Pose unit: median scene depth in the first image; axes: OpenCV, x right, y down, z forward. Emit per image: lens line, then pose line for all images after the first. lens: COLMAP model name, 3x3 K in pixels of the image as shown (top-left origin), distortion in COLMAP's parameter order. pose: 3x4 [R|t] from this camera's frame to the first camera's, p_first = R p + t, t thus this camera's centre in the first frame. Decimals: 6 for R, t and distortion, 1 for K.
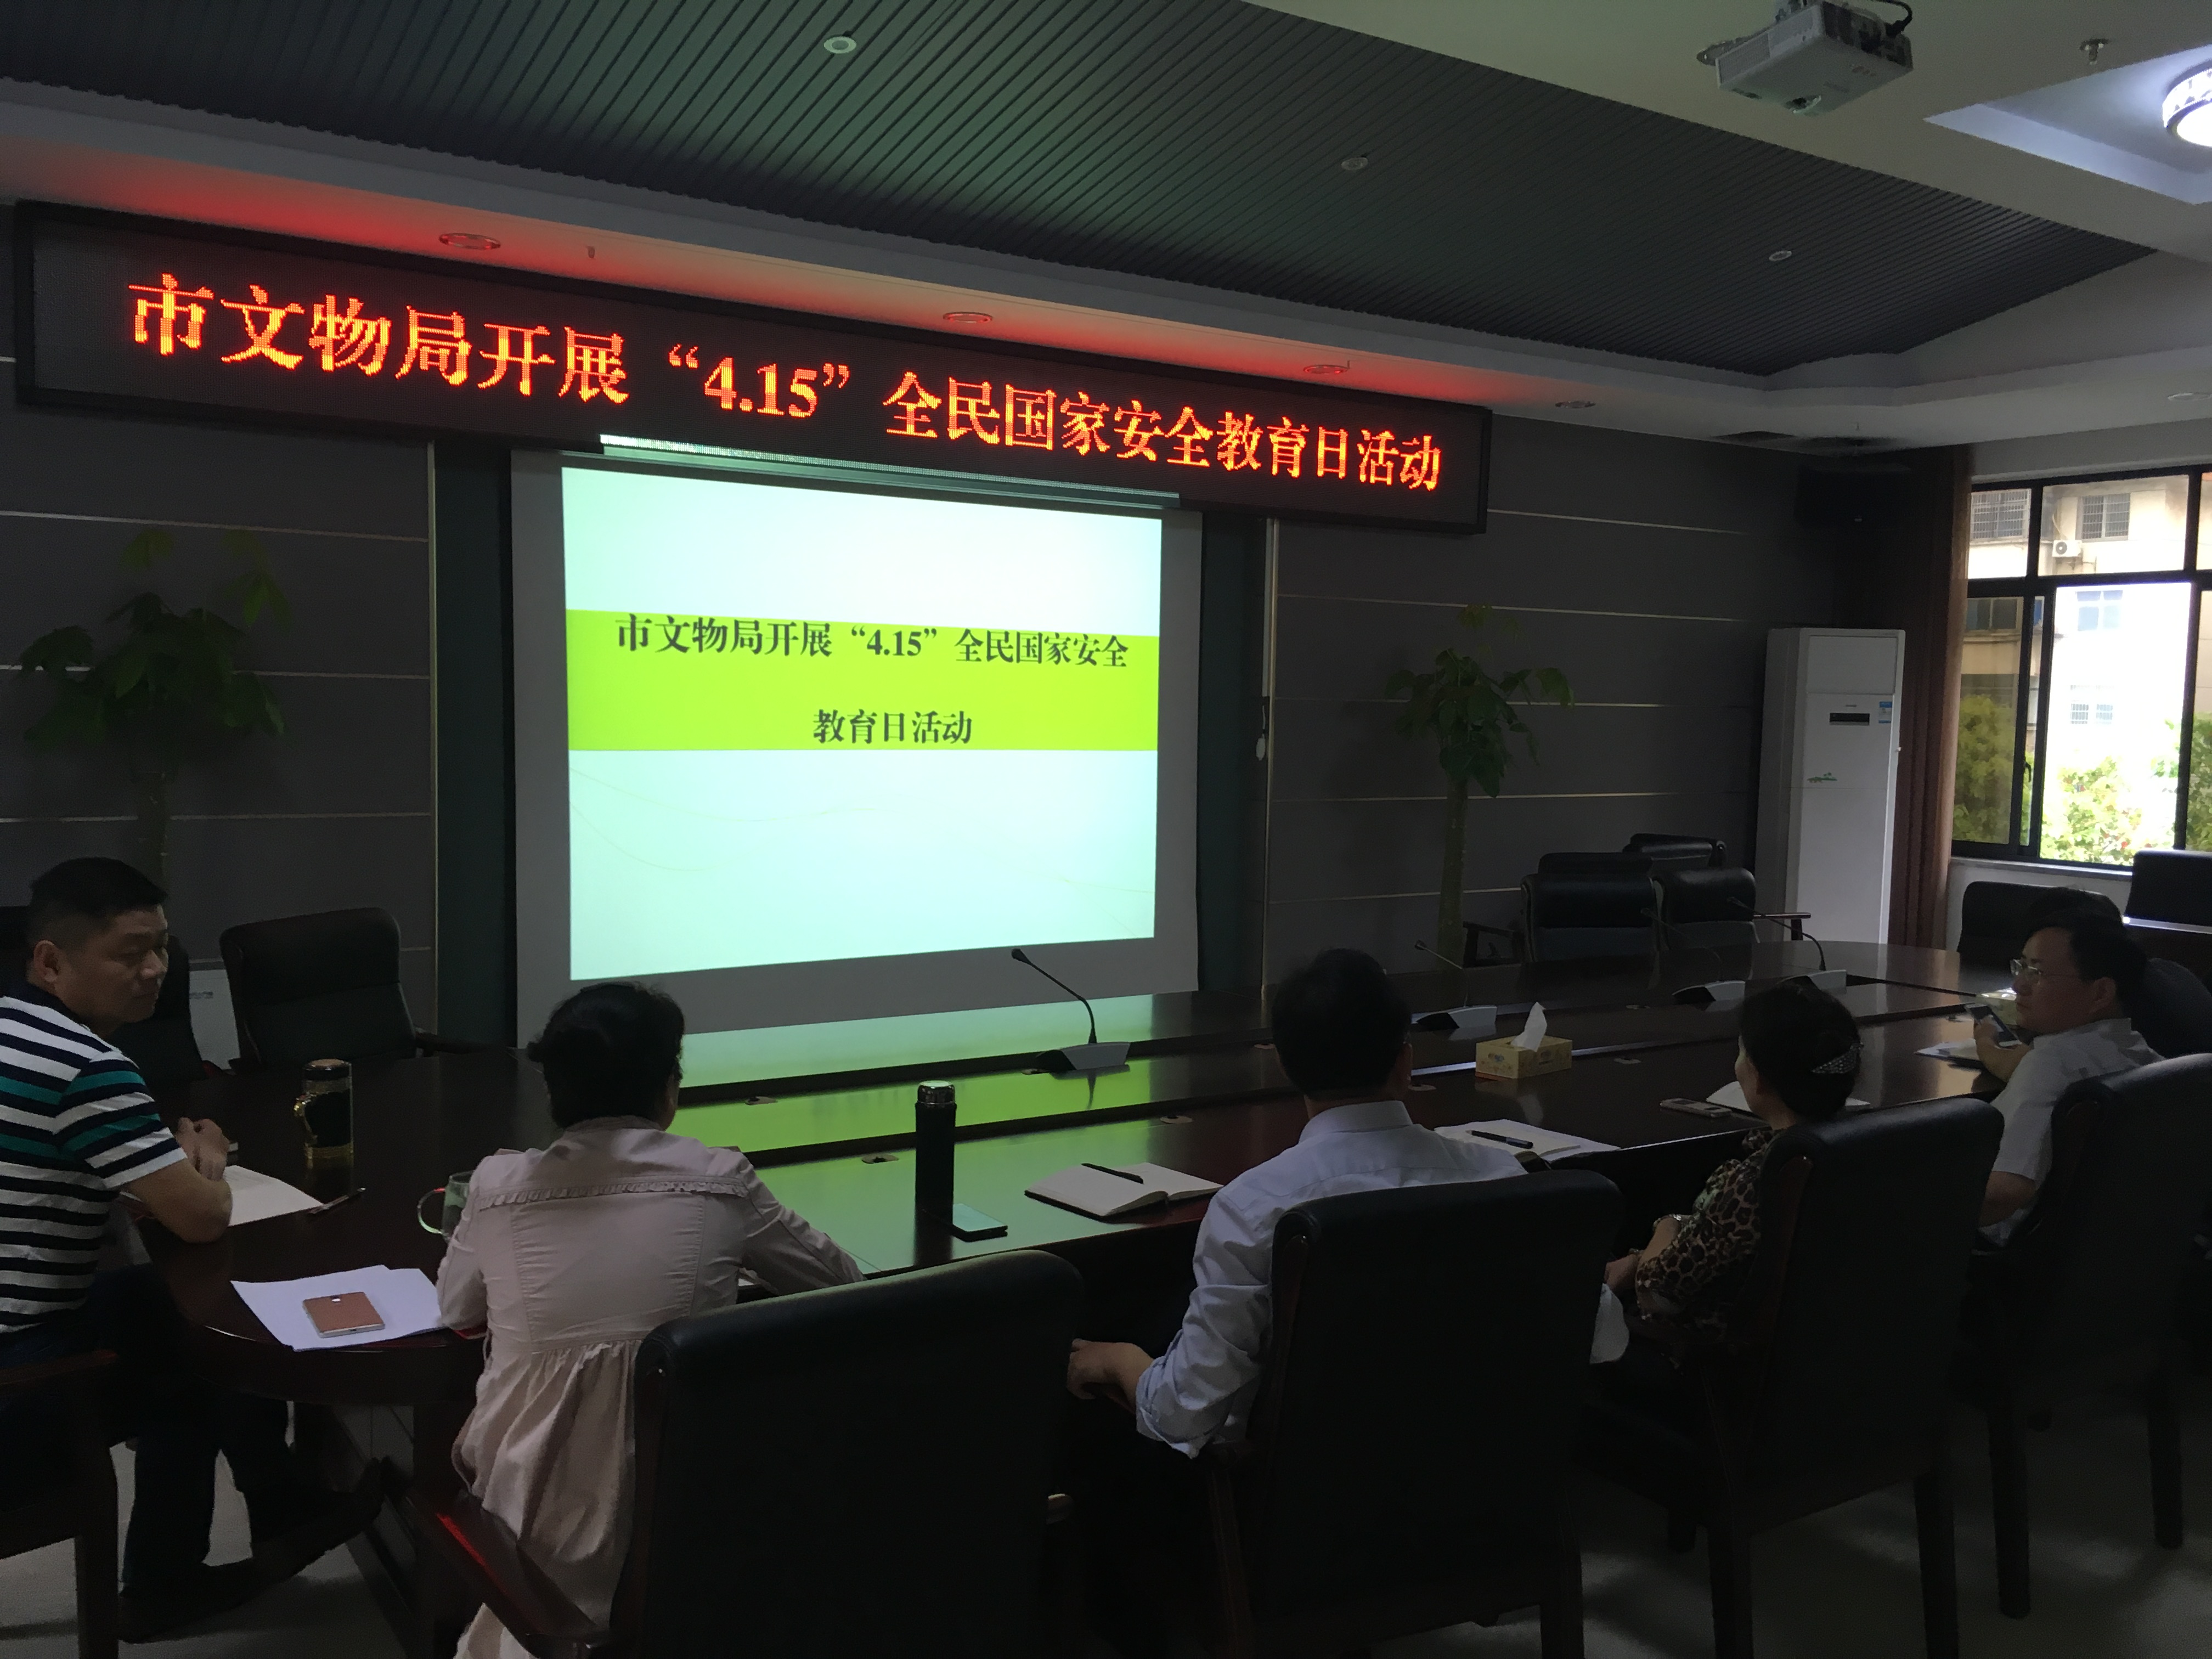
lens RADIAL K [[1890.1, 0, 1106.0], [0, 1890.1, 829.5], [0, 0, 1]] dist [0.126979, -0.128260]
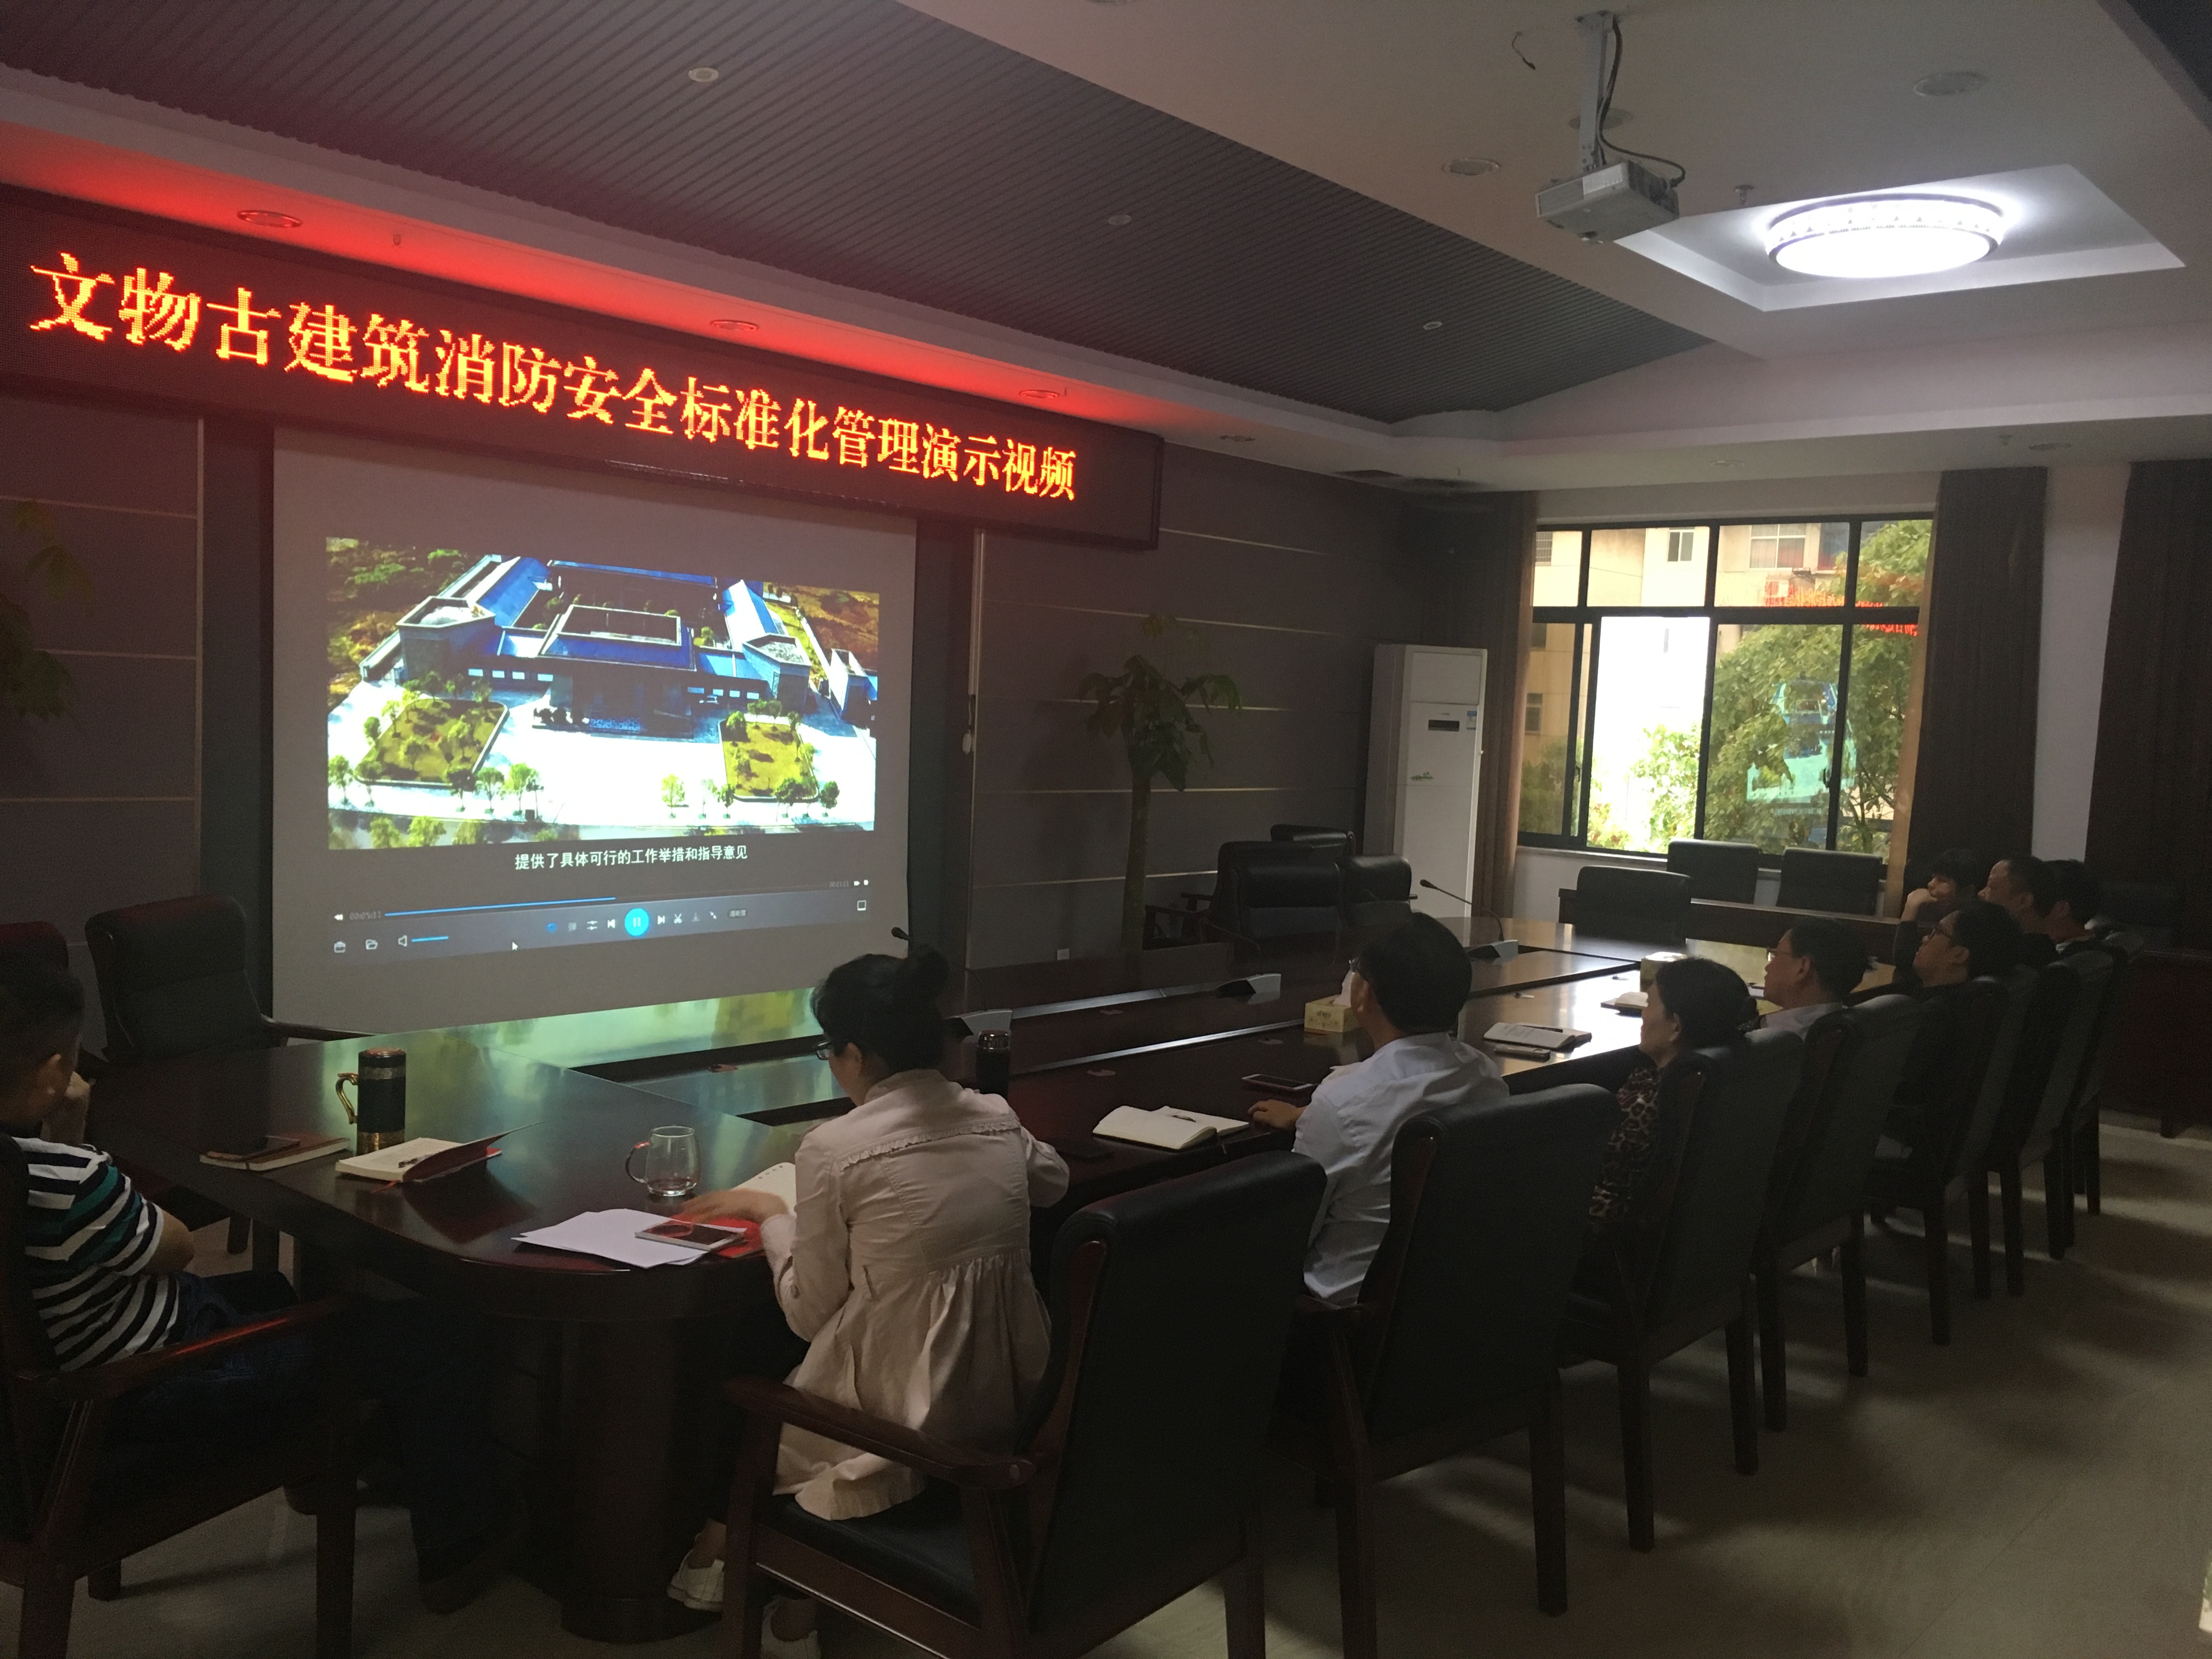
lens RADIAL K [[1890.1, 0, 1106.0], [0, 1890.1, 829.5], [0, 0, 1]] dist [0.126979, -0.128260]
pose [[0.965387, 0.003581, 0.260797, -0.123050], [-0.005063, 0.999975, 0.005011, 0.000098], [-0.260772, -0.006158, 0.965381, -0.050456]]
